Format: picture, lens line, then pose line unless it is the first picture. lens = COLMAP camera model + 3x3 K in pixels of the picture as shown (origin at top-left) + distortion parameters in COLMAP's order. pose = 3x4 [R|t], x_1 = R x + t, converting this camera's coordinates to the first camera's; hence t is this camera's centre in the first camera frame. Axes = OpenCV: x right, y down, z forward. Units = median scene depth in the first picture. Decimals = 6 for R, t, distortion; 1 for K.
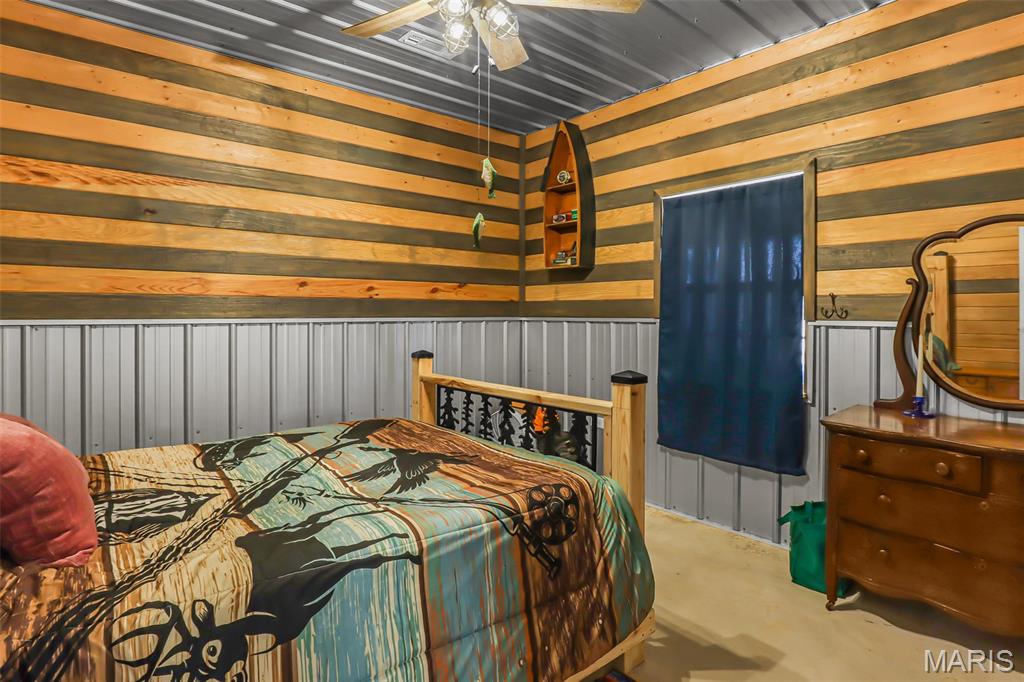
lens RADIAL K [[530.8, 0, 503.2], [0, 530.8, 321.4], [0, 0, 1]] dist [-0.042189, 0.011007]
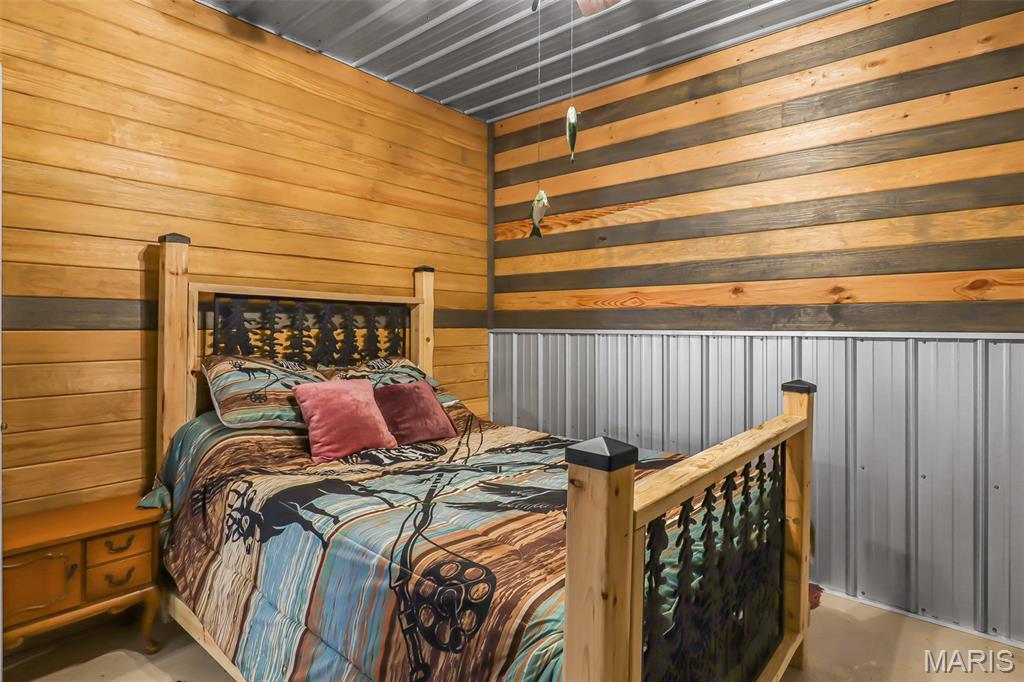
lens RADIAL K [[546.4, 0, 511.9], [0, 546.4, 329.5], [0, 0, 1]] dist [0.003900, -0.000022]
pose [[0.170914, 0.006166, -0.985267, 0.793235], [-0.018327, 0.999827, 0.003078, -0.007244], [0.985115, 0.017531, 0.170998, 0.910787]]
